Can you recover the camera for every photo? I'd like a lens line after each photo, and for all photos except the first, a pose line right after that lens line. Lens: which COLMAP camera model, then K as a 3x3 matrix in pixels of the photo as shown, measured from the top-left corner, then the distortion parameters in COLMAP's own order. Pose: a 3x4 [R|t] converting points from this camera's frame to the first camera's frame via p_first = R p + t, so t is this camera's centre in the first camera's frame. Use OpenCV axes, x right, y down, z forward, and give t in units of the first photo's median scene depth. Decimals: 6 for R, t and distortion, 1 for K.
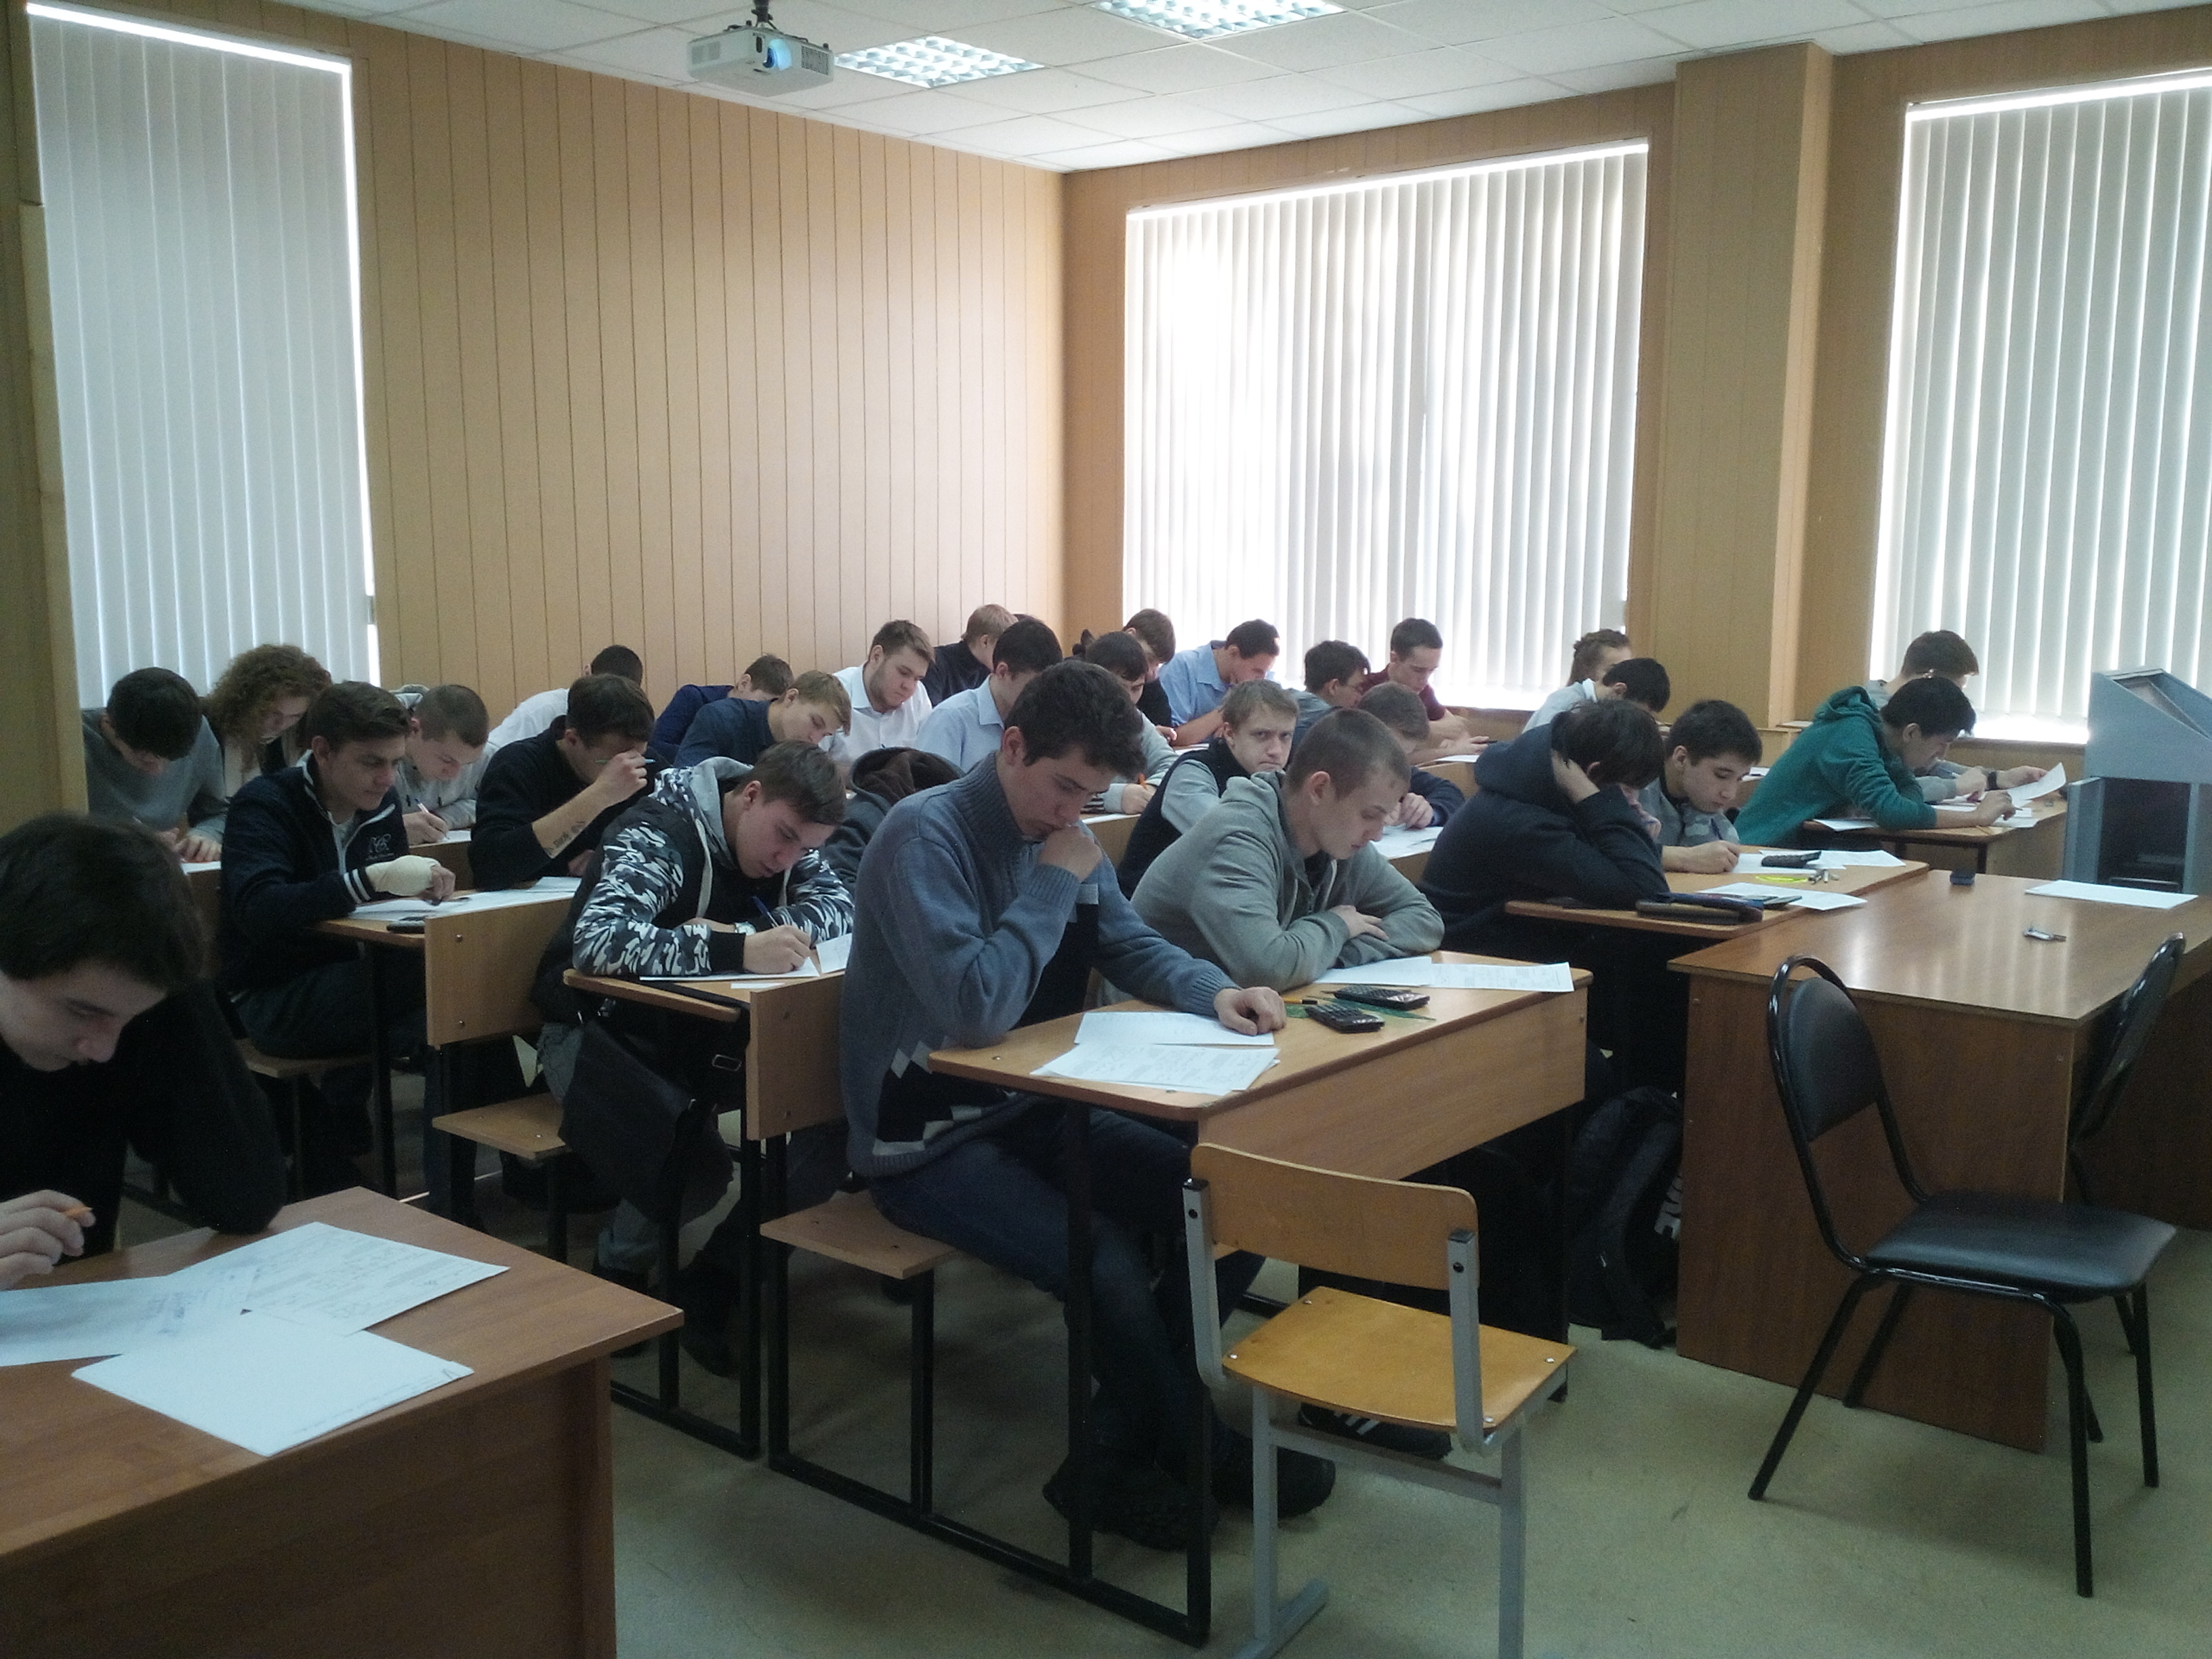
lens RADIAL K [[2142.7, 0, 1073.3], [0, 2142.7, 824.6], [0, 0, 1]] dist [0.078562, -0.026535]
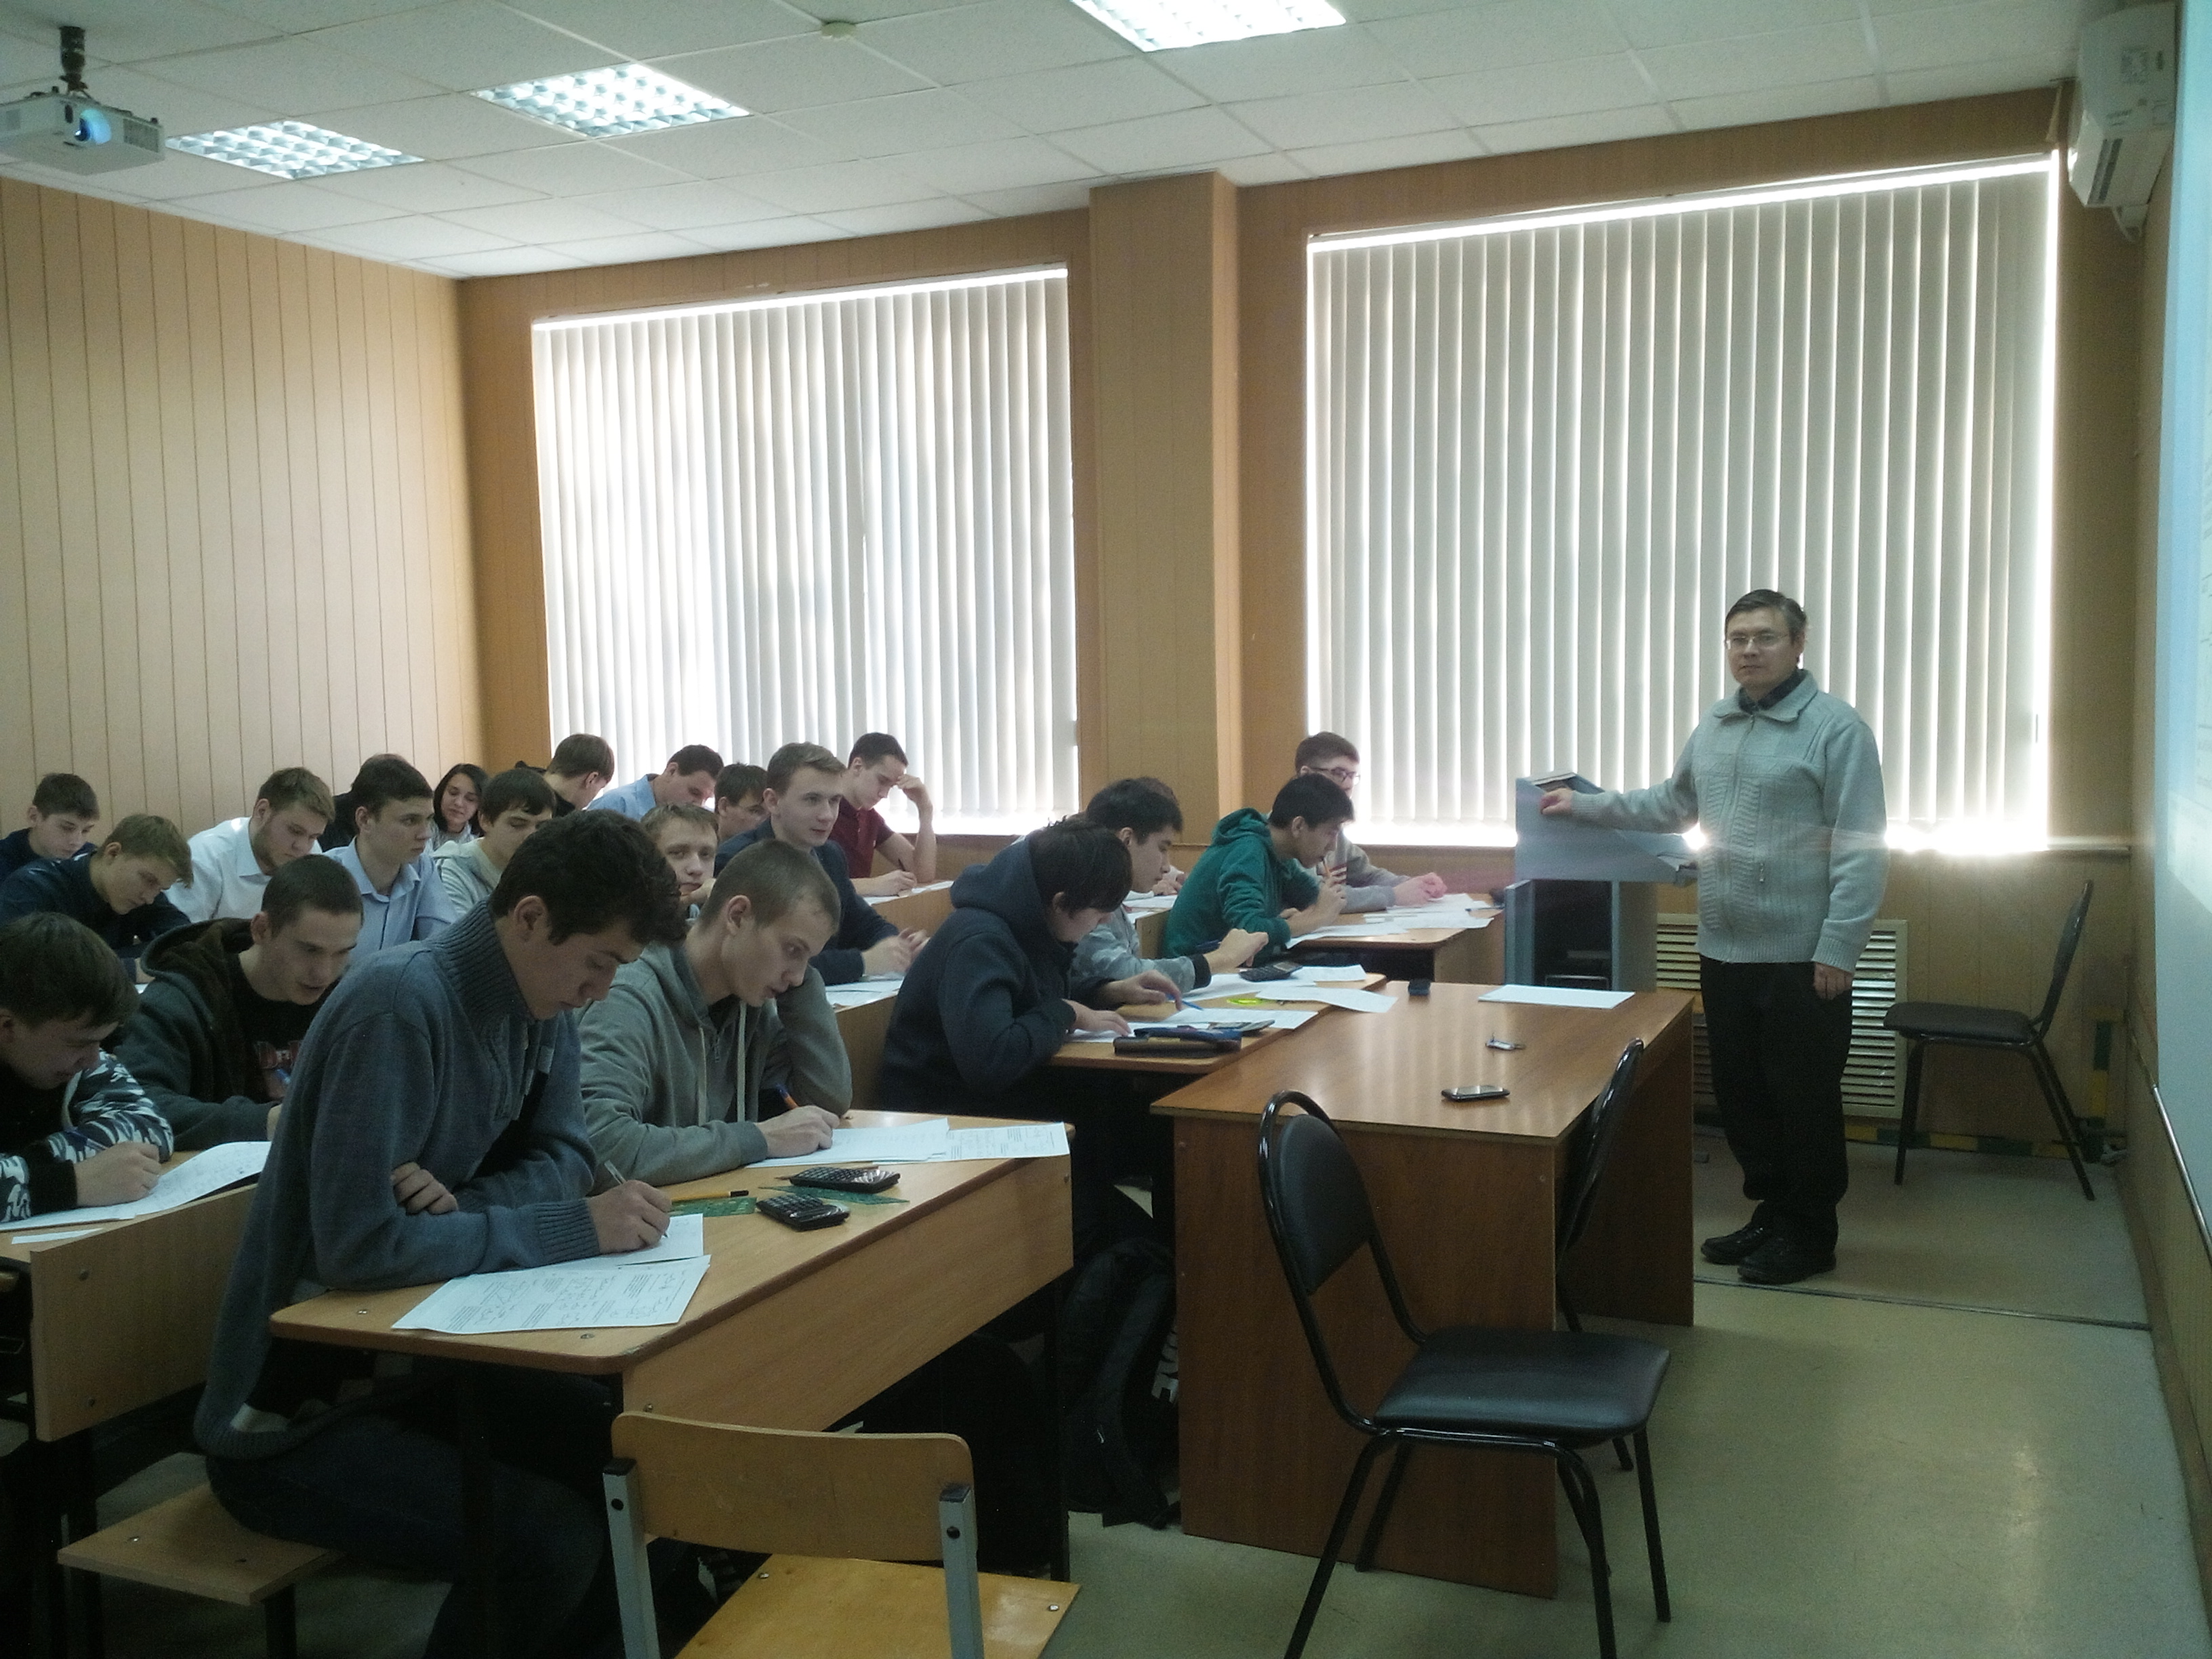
lens RADIAL K [[2048.4, 0, 1106.0], [0, 2048.4, 829.5], [0, 0, 1]] dist [-0.001702, -0.005067]
pose [[0.962870, -0.045296, 0.266138, 0.022868], [0.060042, 0.997064, -0.047531, -0.011767], [-0.263204, 0.061746, 0.962762, 0.121699]]
